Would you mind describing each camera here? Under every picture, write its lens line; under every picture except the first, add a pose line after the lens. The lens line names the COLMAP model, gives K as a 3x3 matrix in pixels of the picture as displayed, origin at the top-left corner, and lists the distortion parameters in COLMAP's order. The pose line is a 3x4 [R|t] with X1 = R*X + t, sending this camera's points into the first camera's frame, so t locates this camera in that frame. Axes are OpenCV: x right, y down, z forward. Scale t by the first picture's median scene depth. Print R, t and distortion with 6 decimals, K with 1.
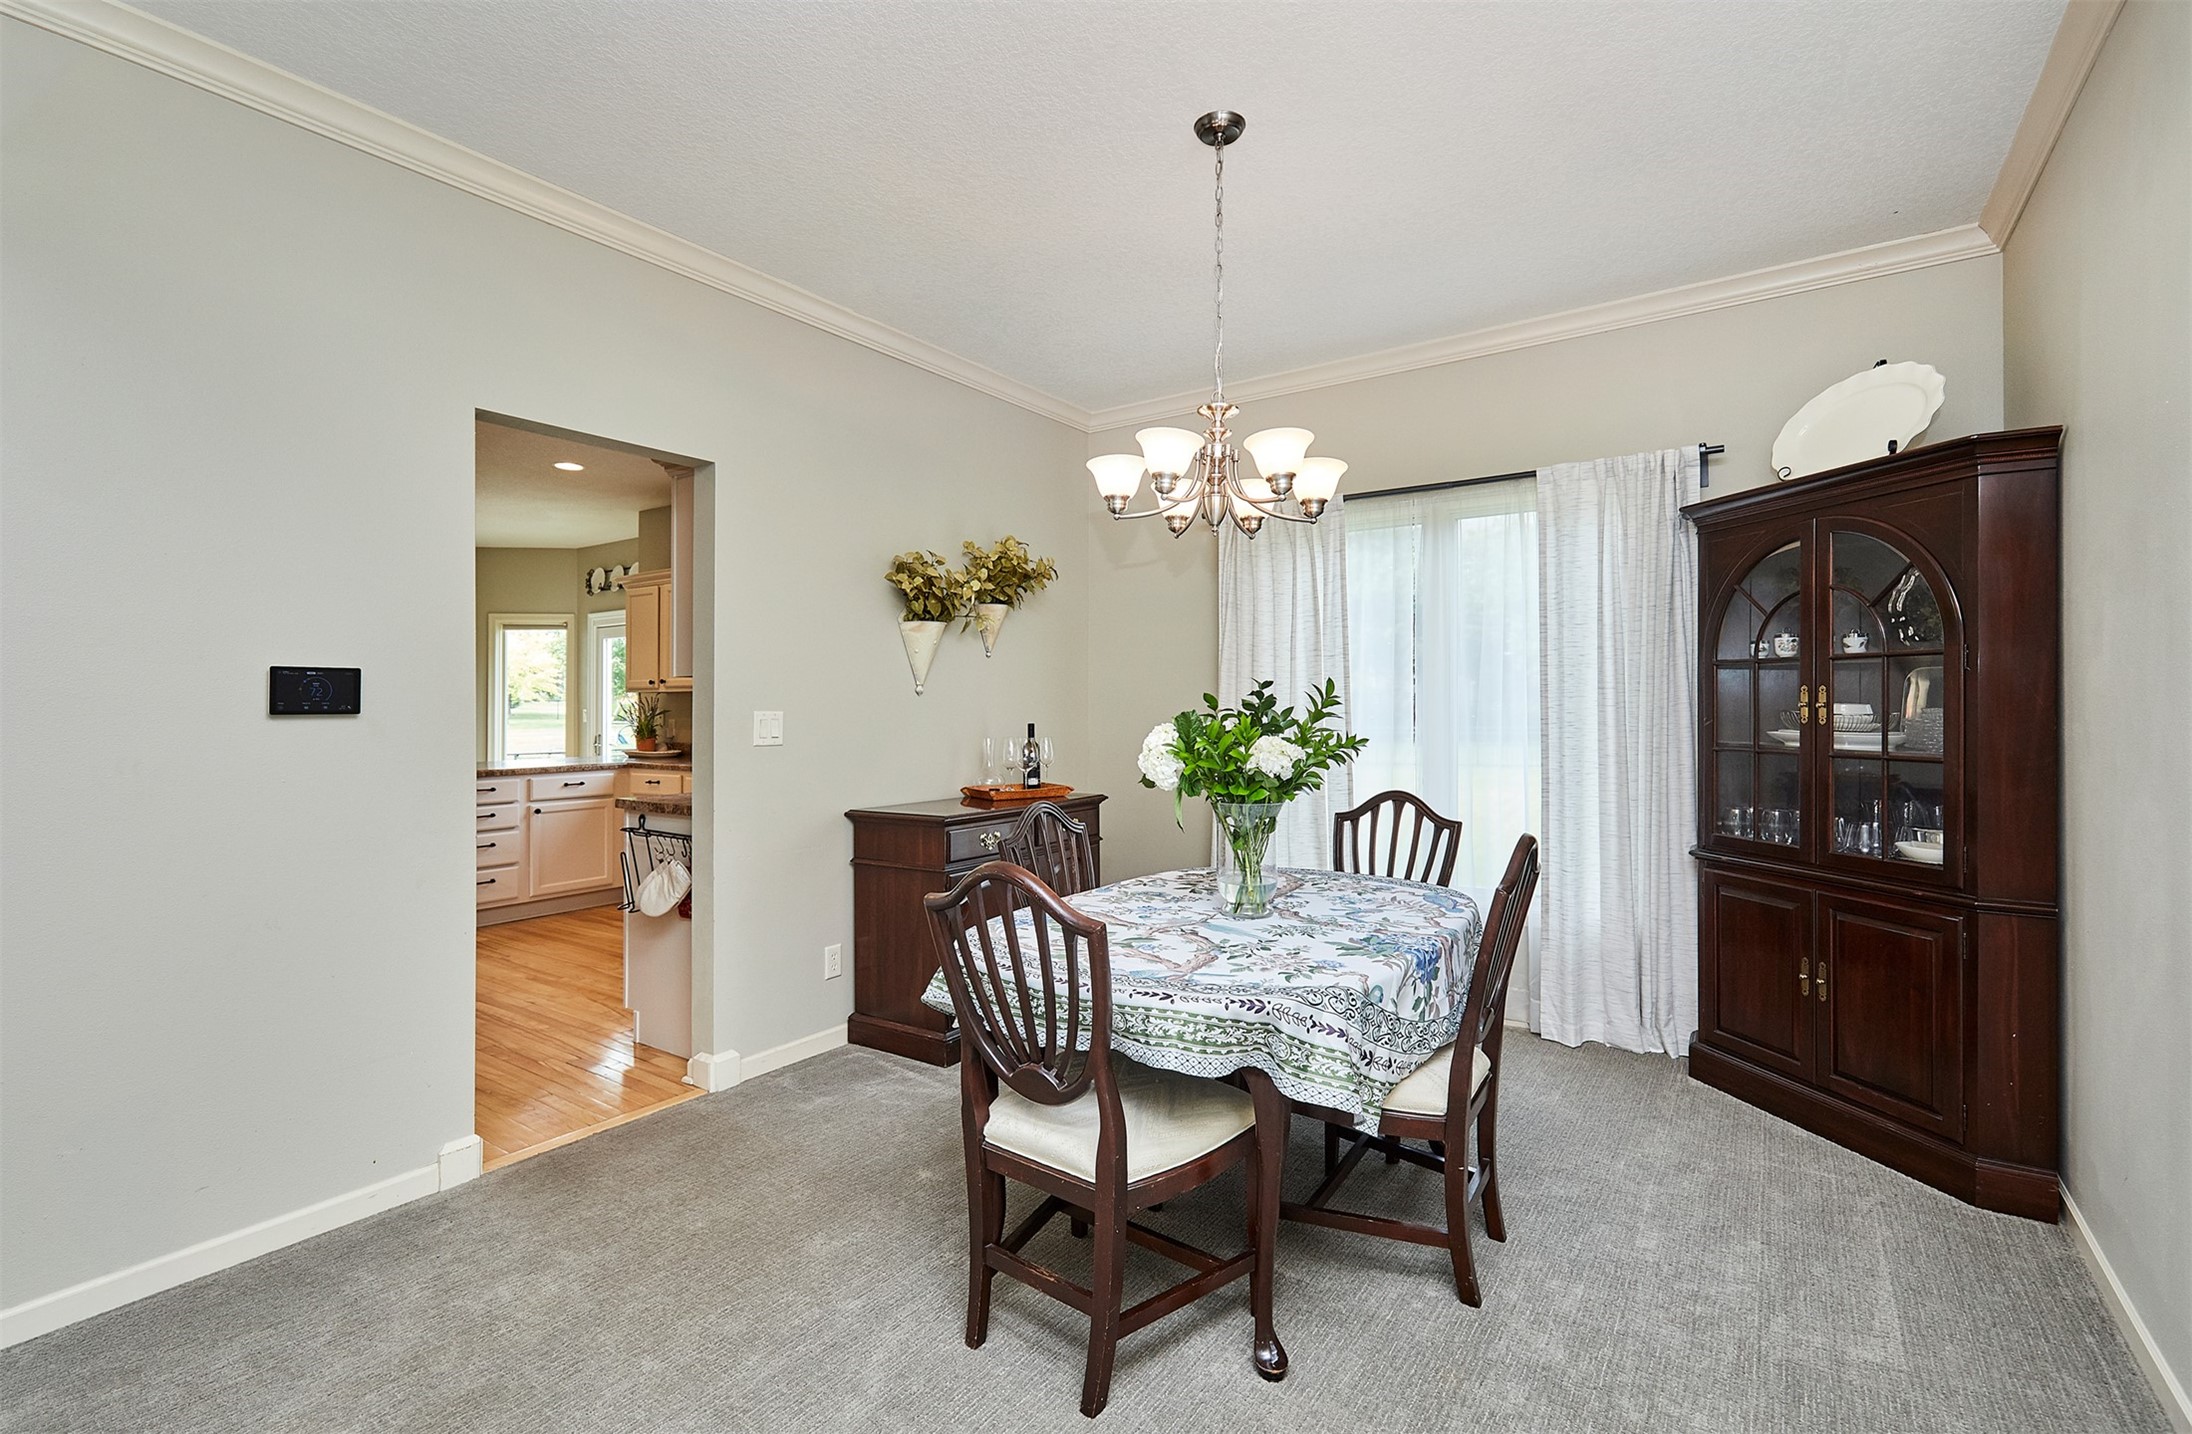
lens RADIAL K [[1000.7, 0, 1097.5], [0, 1000.7, 708.9], [0, 0, 1]] dist [0.003648, -0.000578]
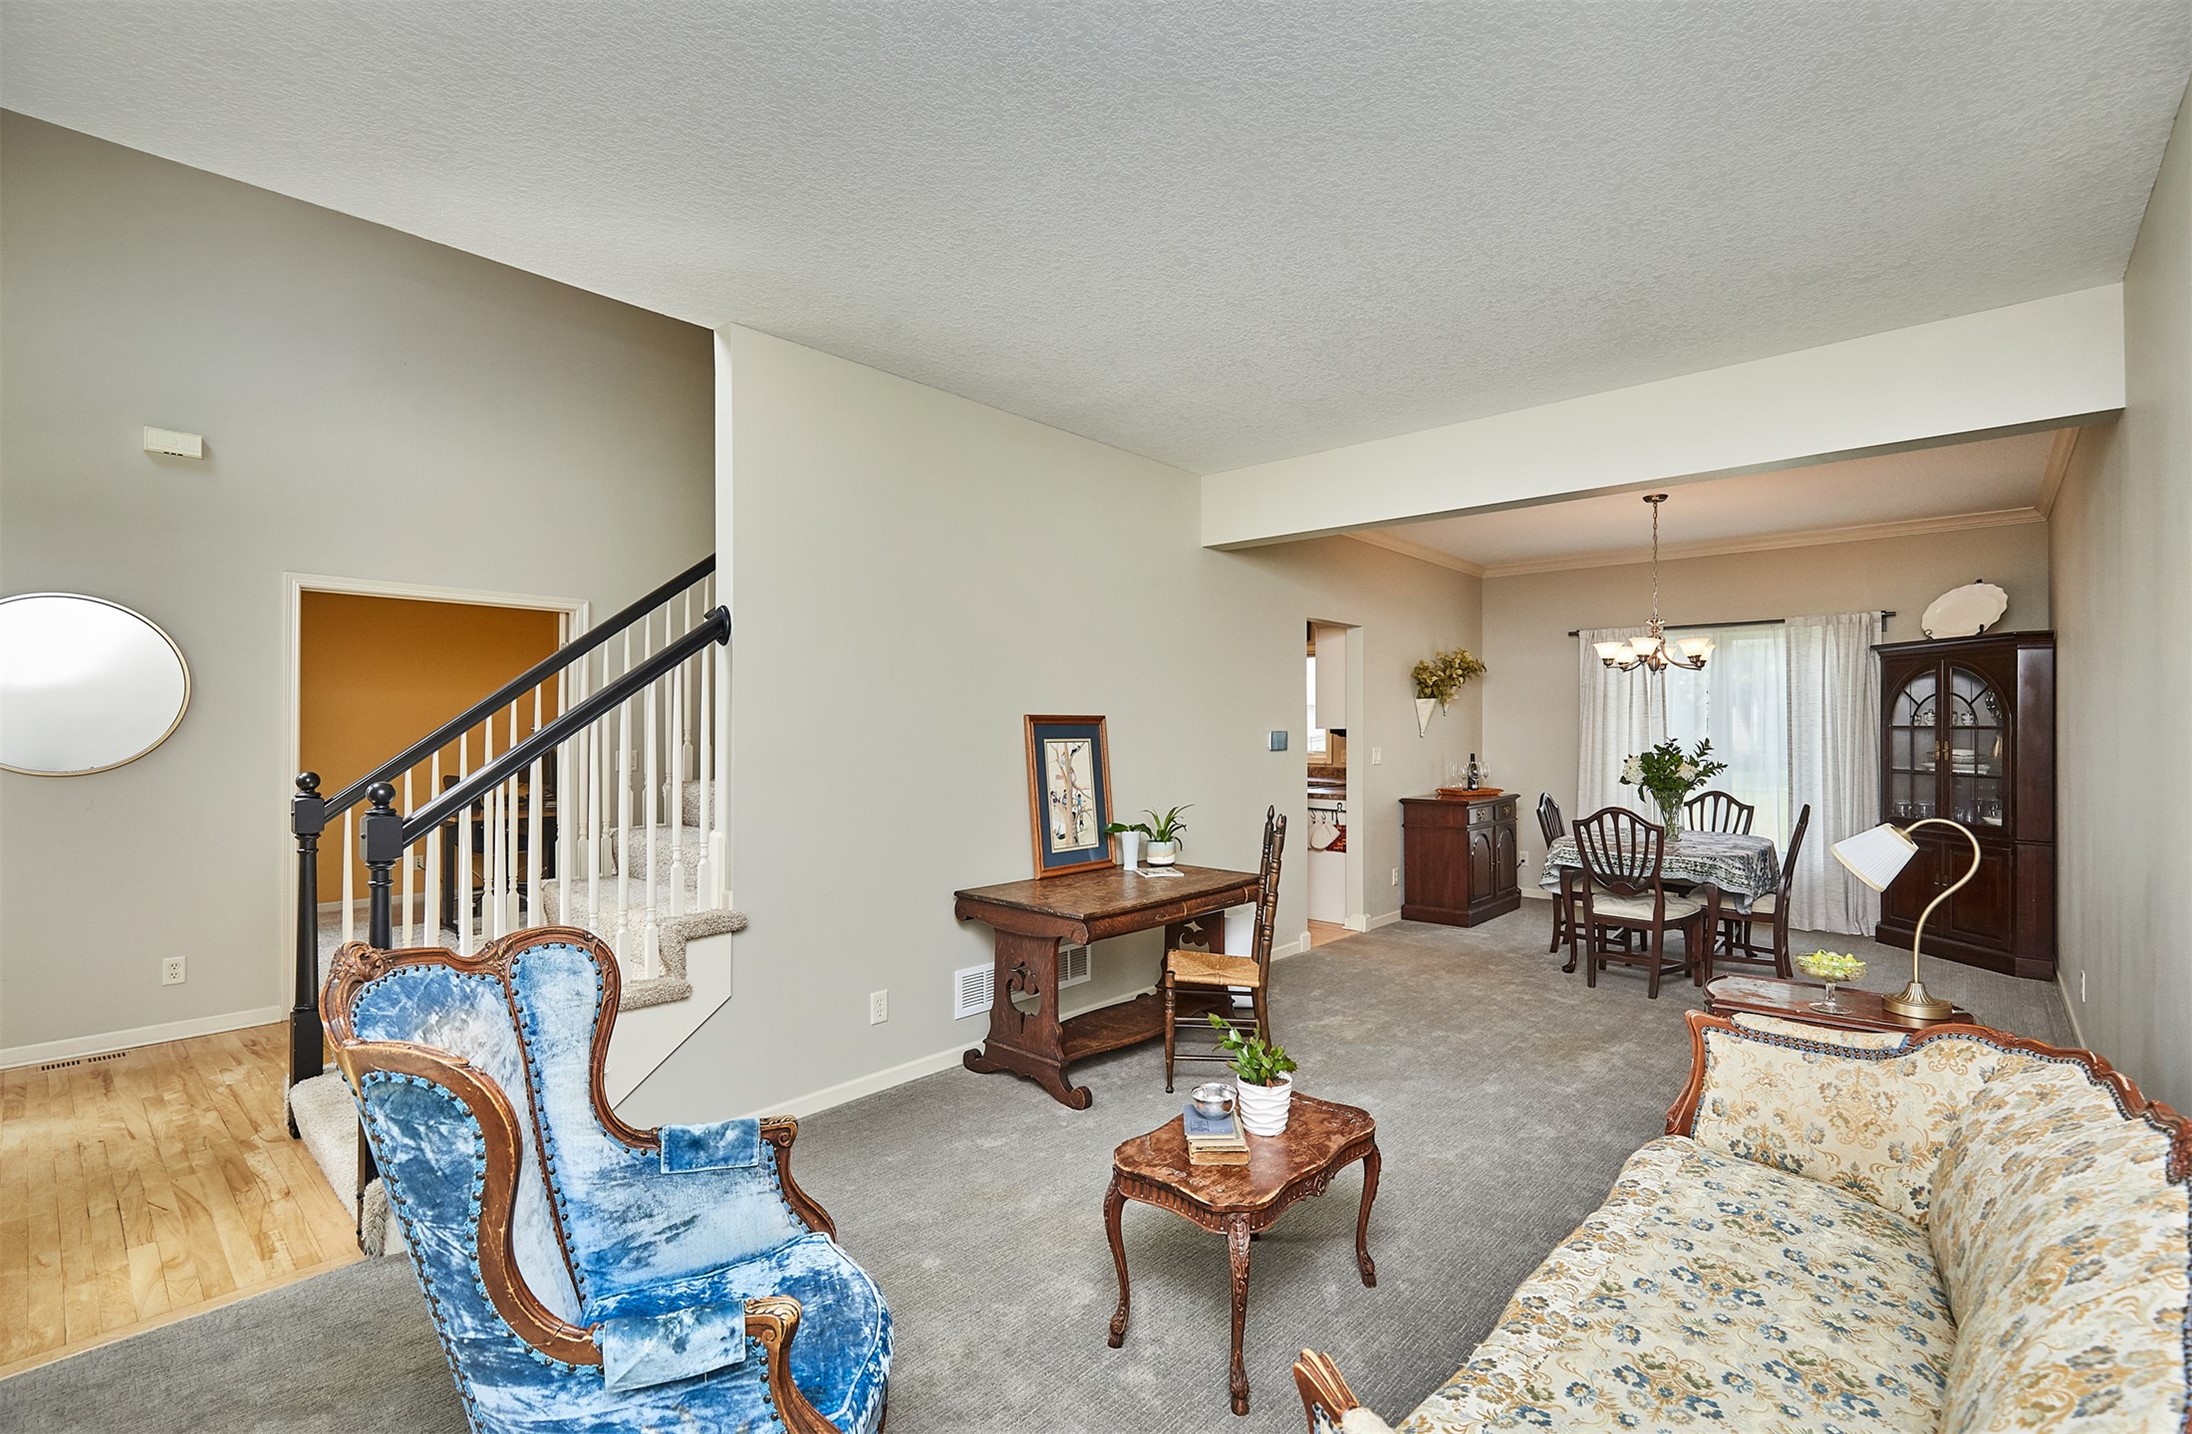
lens RADIAL K [[1000.7, 0, 1093.0], [0, 1000.7, 718.2], [0, 0, 1]] dist [0.003648, -0.000578]
pose [[0.992571, 0.005030, -0.121565, -0.676622], [-0.006321, 0.999928, -0.010236, -0.033466], [0.121505, 0.010928, 0.992531, -1.108946]]
